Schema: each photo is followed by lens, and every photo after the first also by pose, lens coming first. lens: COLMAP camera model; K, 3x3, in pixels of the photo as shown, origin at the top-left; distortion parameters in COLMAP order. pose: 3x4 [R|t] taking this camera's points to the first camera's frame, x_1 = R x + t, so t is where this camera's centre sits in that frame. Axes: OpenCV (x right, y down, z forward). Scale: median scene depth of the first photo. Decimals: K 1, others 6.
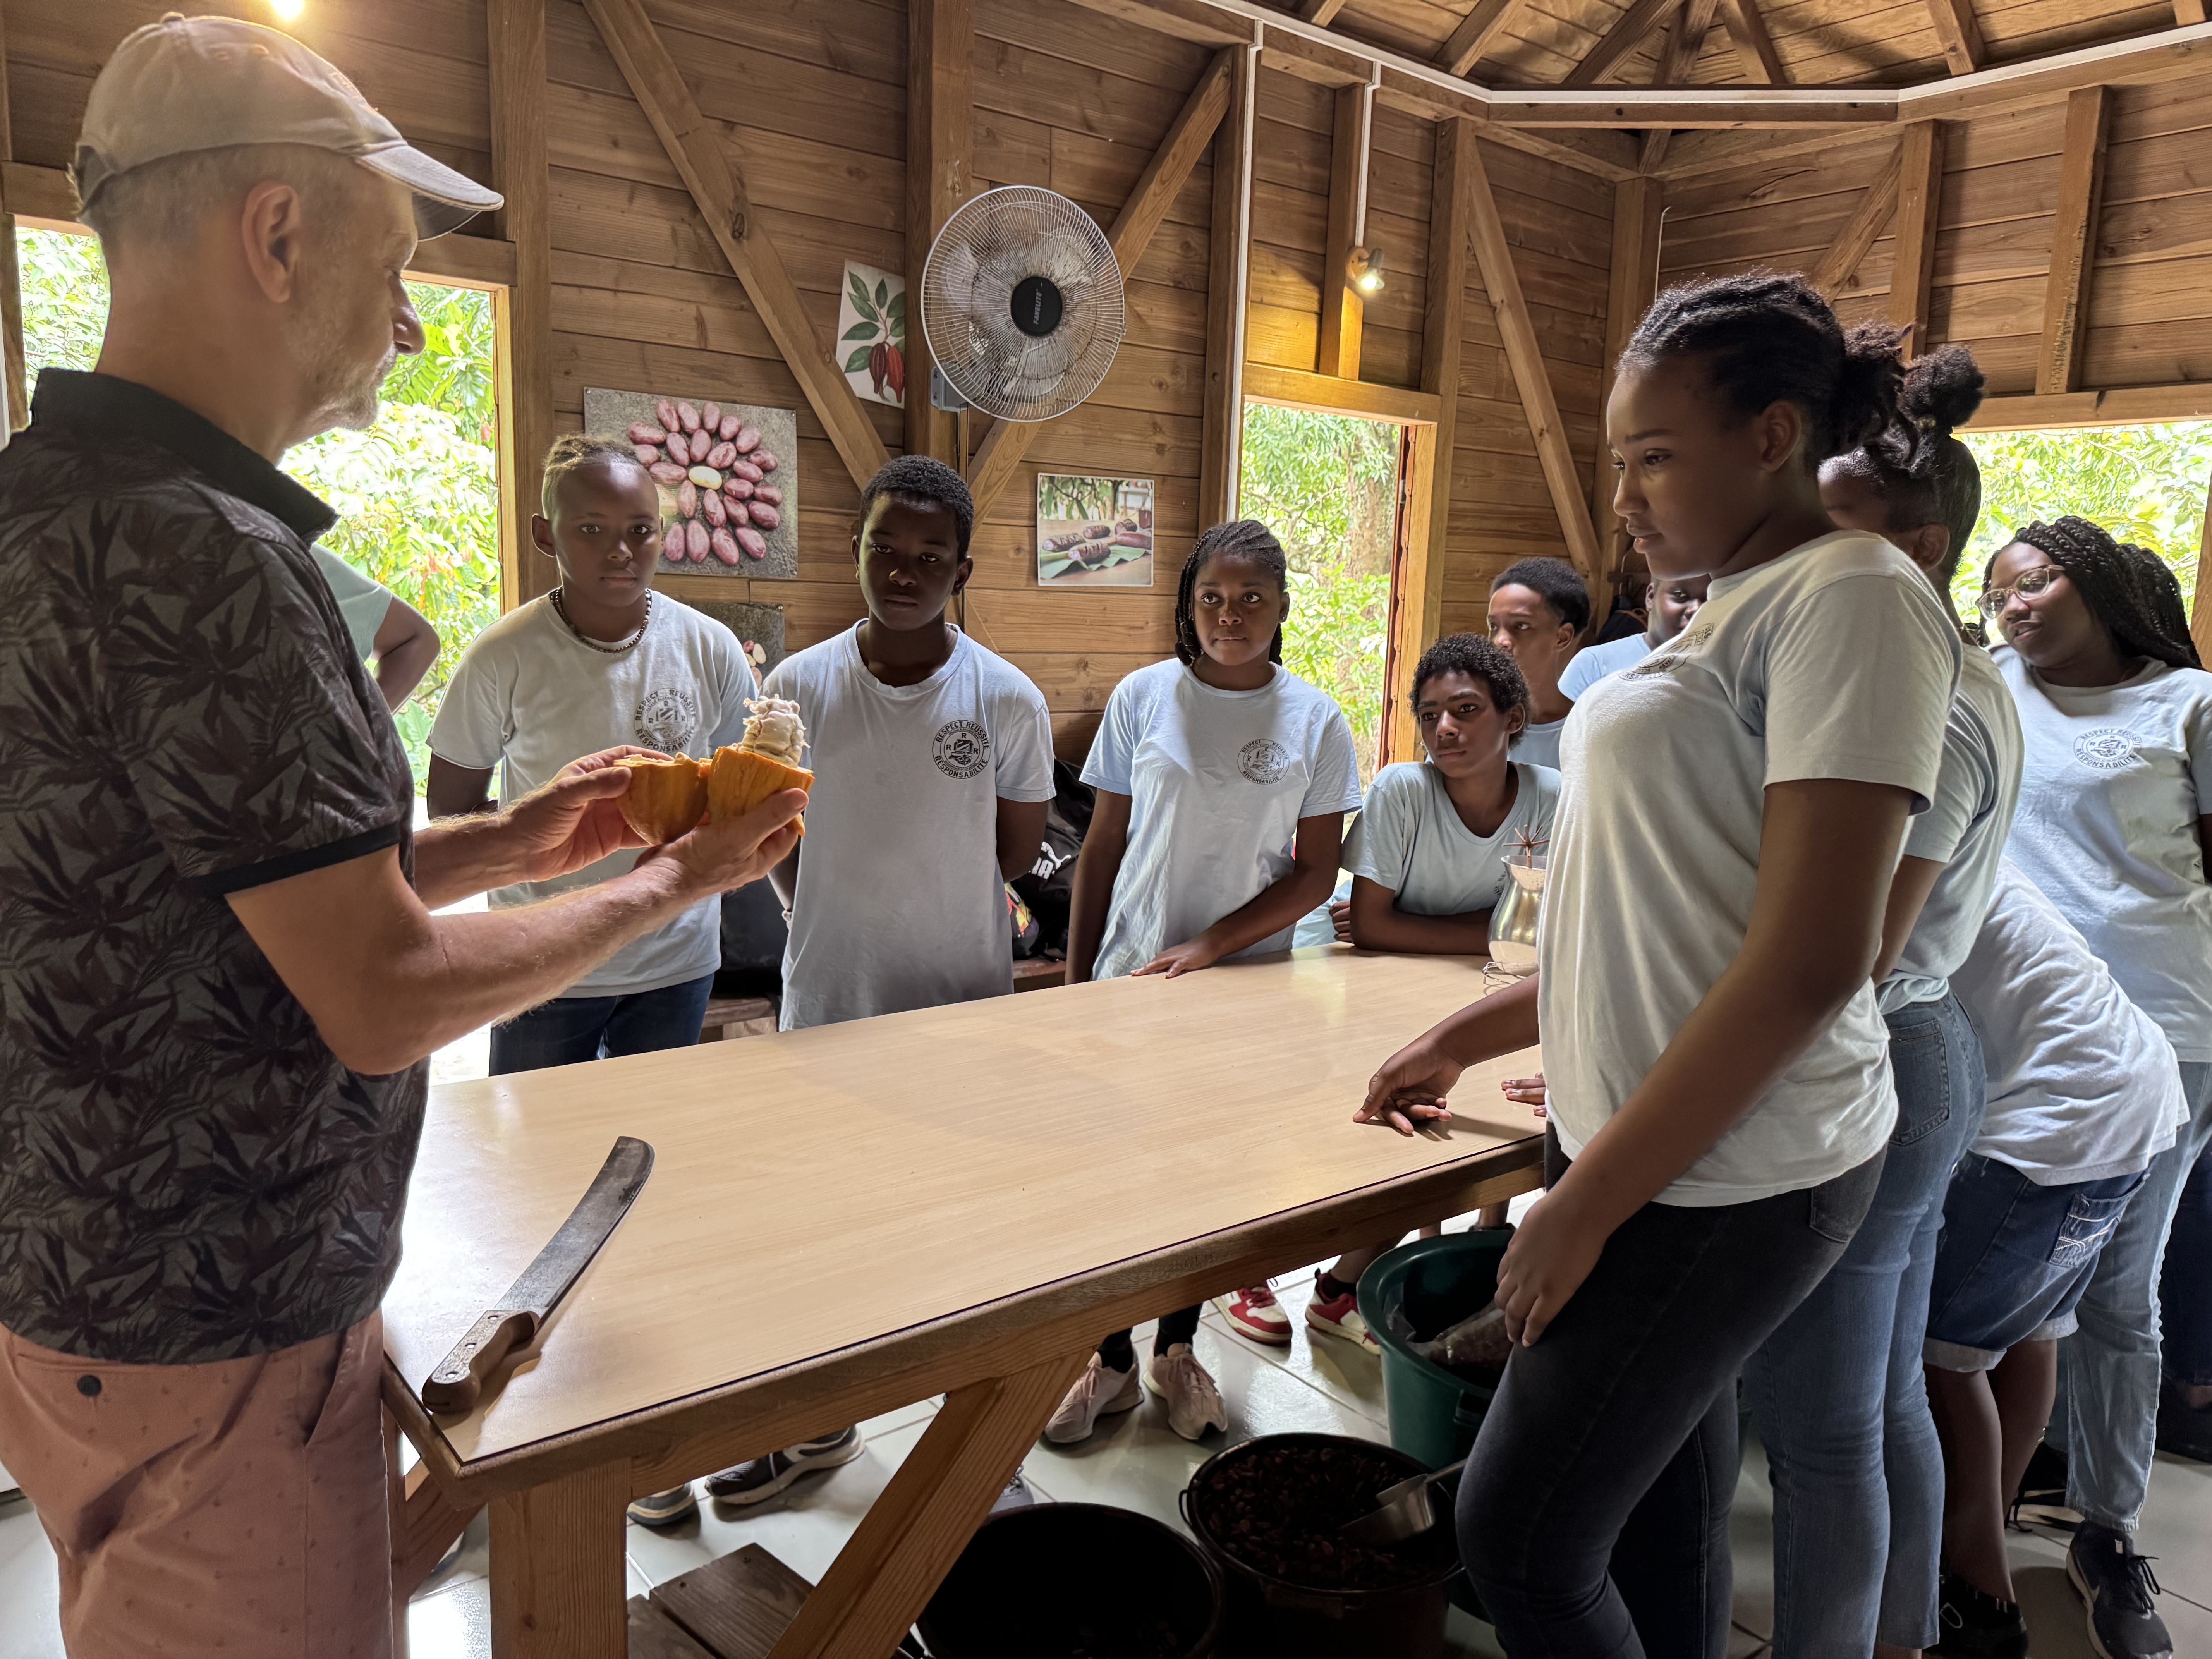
lens RADIAL K [[1592.7, 0, 1107.6], [0, 1592.7, 888.1], [0, 0, 1]] dist [0.204535, -0.344461]
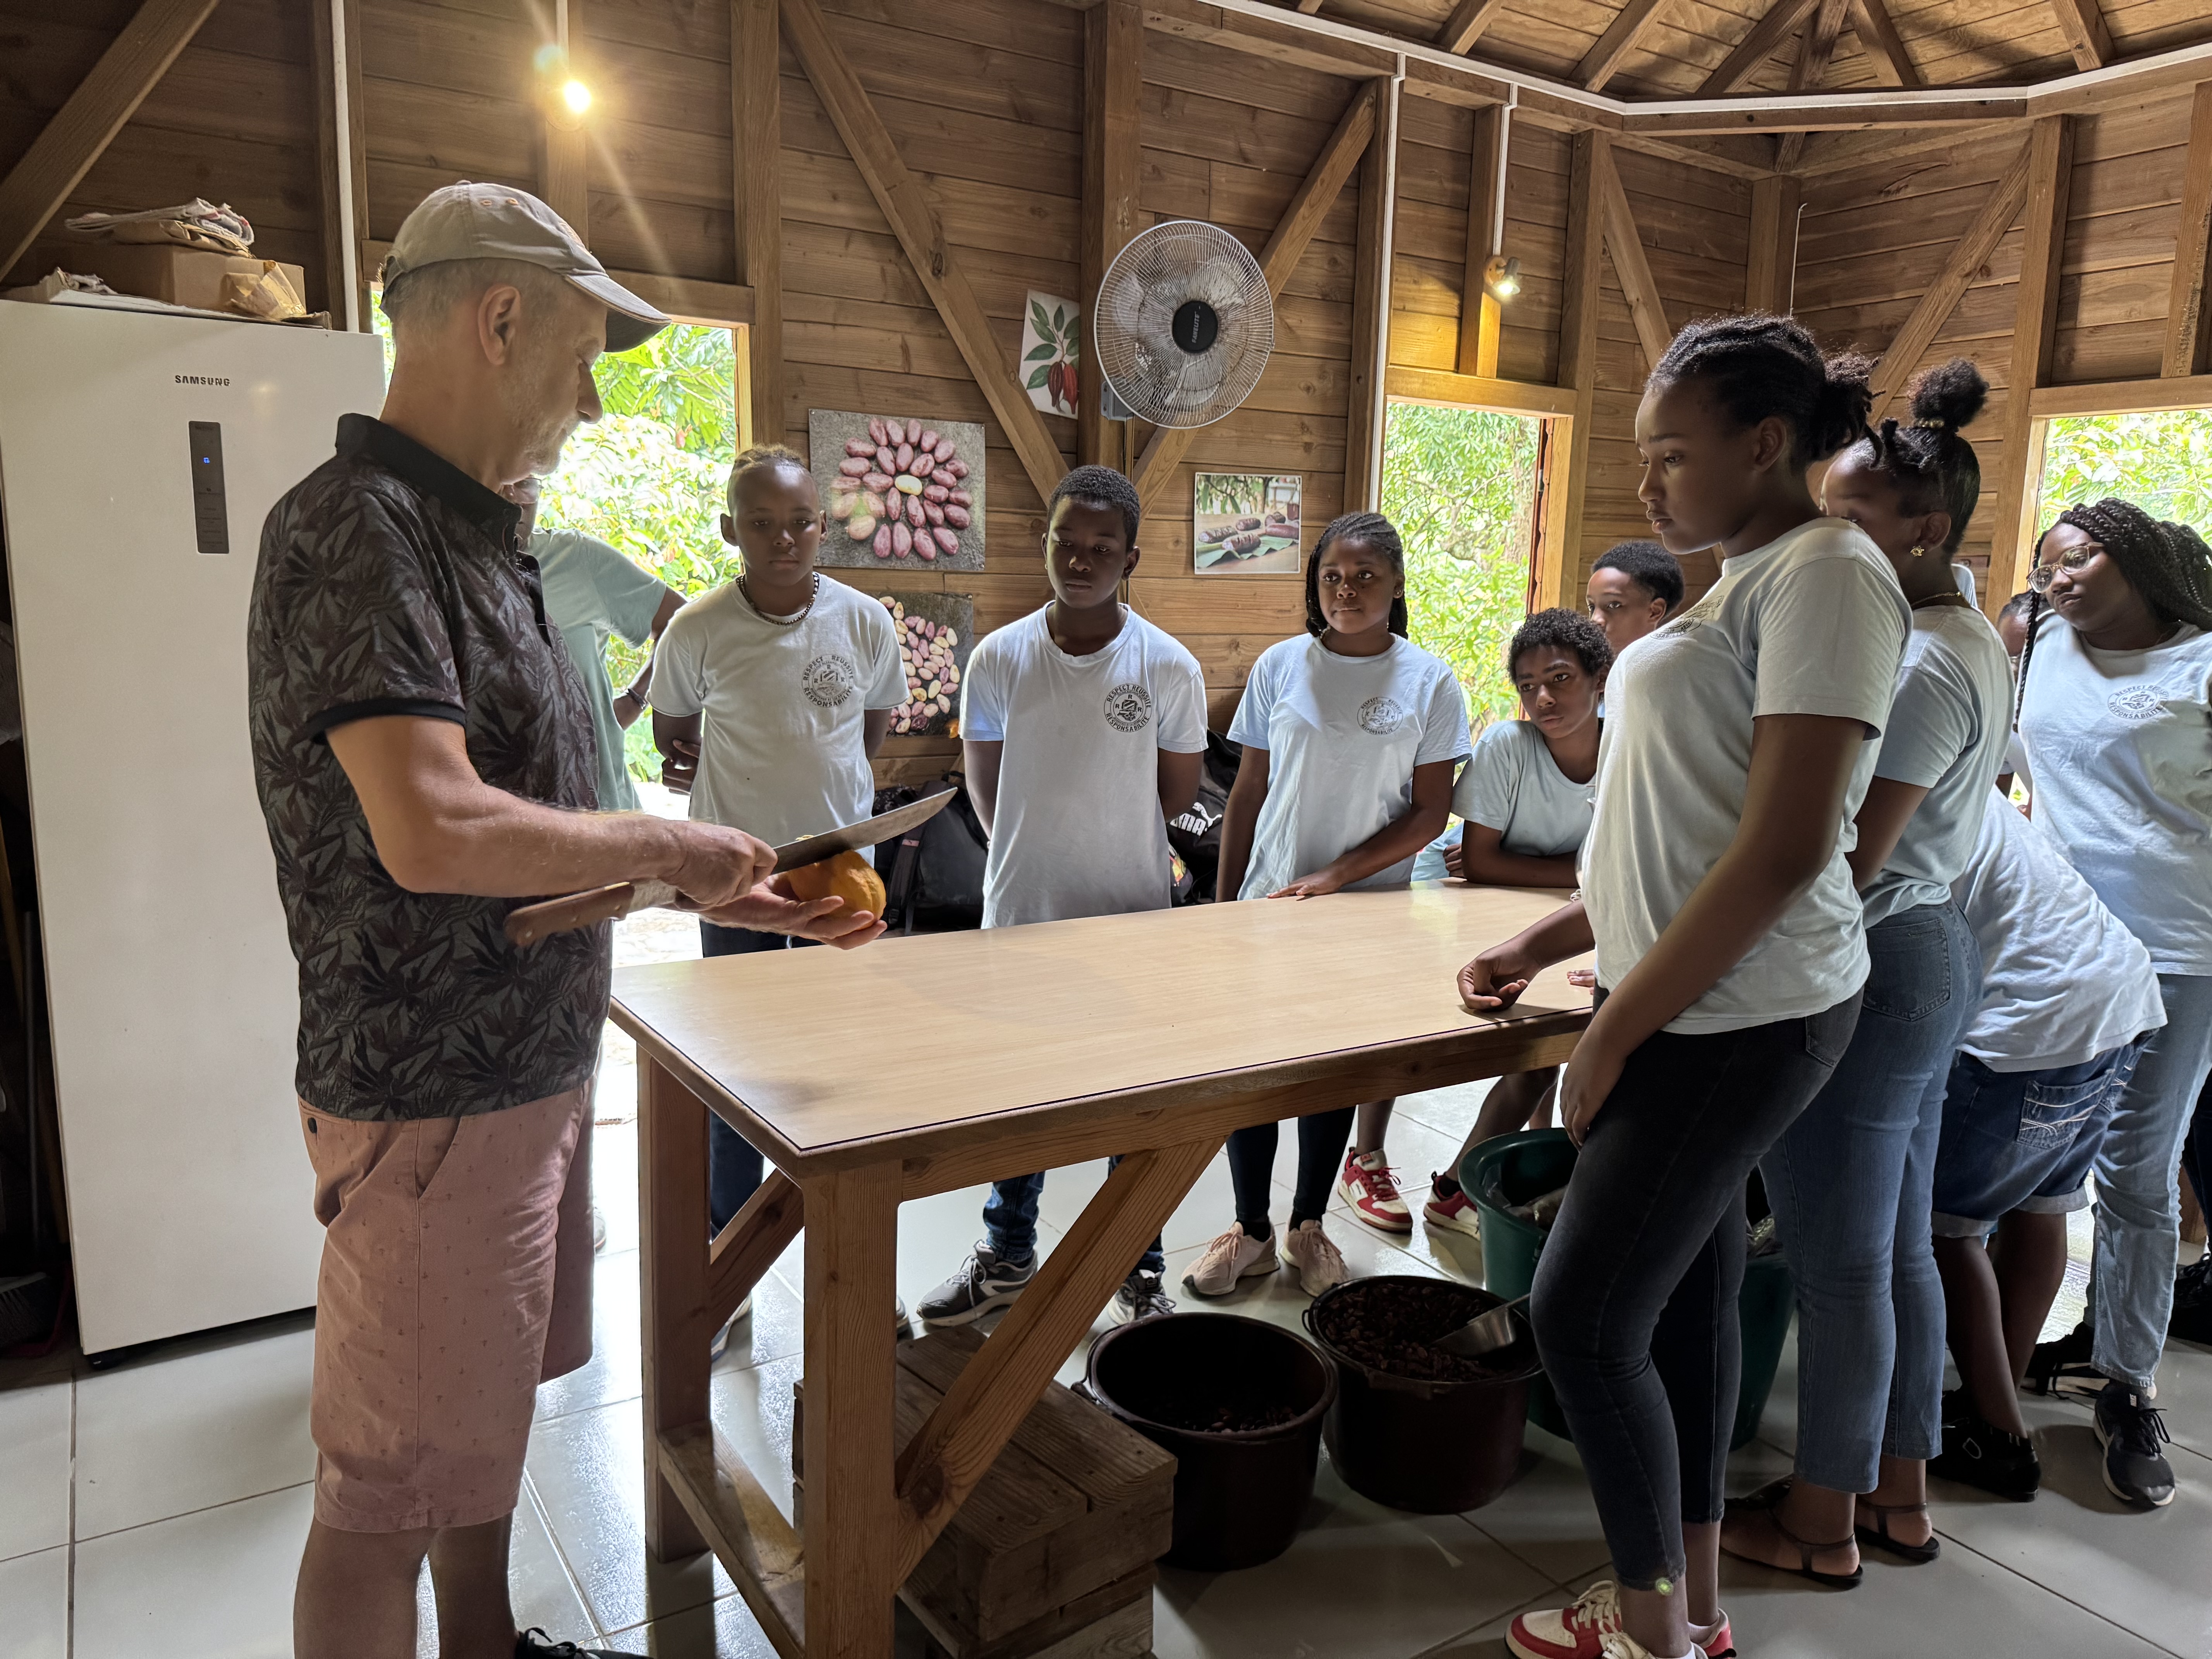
lens RADIAL K [[1736.3, 0, 1136.3], [0, 1736.3, 893.0], [0, 0, 1]] dist [0.251598, -0.427090]
pose [[0.996655, 0.003947, -0.081633, 0.016573], [-0.004606, 0.999958, -0.007893, 0.042949], [0.081598, 0.008243, 0.996631, -0.213419]]
